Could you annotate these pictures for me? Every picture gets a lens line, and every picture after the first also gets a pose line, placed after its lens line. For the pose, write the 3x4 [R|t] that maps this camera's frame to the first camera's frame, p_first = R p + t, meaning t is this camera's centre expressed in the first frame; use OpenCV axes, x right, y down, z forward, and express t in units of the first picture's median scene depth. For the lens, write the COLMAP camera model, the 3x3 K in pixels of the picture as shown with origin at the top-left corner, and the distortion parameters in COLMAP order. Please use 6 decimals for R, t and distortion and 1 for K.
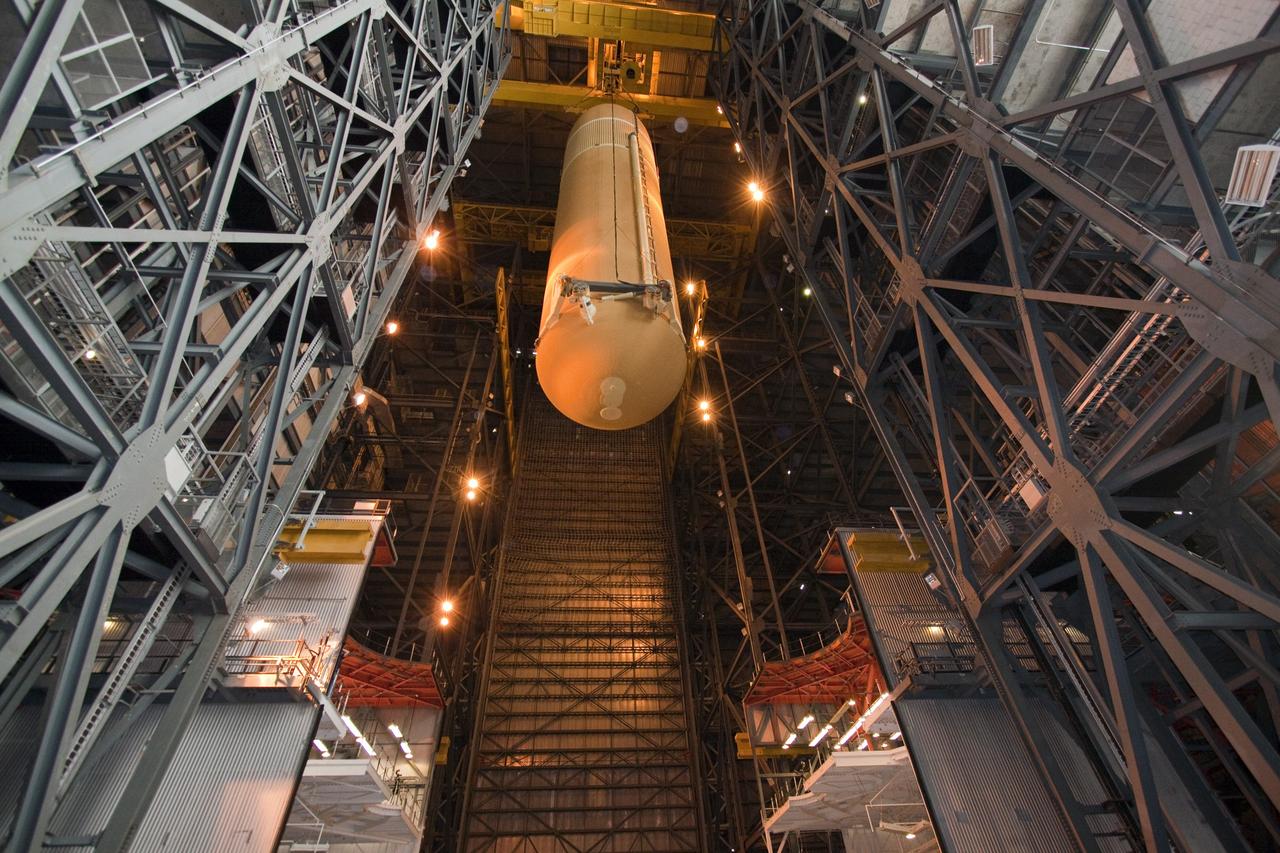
lens RADIAL K [[588.5, 0, 643.9], [0, 588.5, 431.7], [0, 0, 1]] dist [-0.021826, 0.005851]
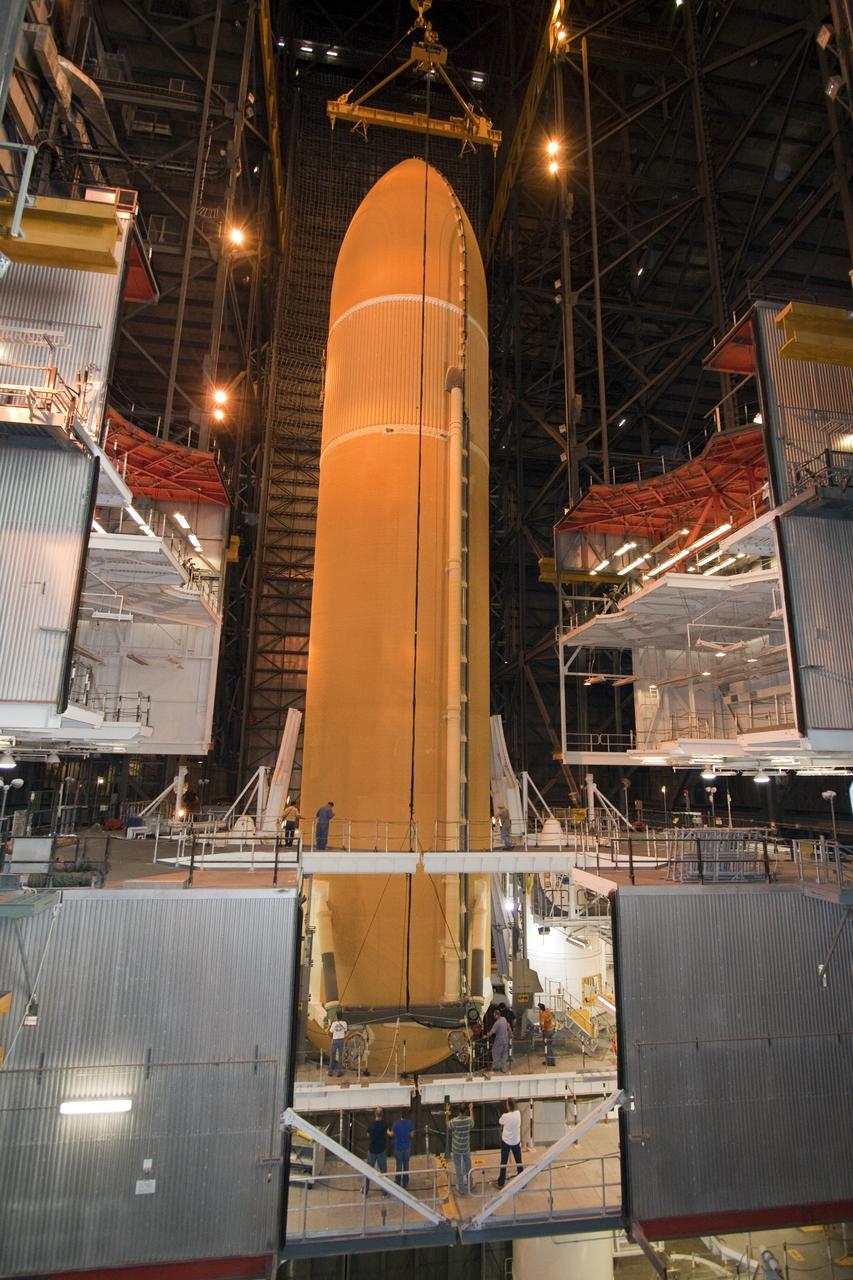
lens RADIAL K [[631.3, 0, 426.5], [0, 631.3, 640.0], [0, 0, 1]] dist [-0.009497, 0.000049]
pose [[0.996633, 0.075554, 0.031859, -0.050462], [-0.080580, 0.830593, 0.551019, 0.076077], [0.015170, -0.551730, 0.833885, 0.067518]]
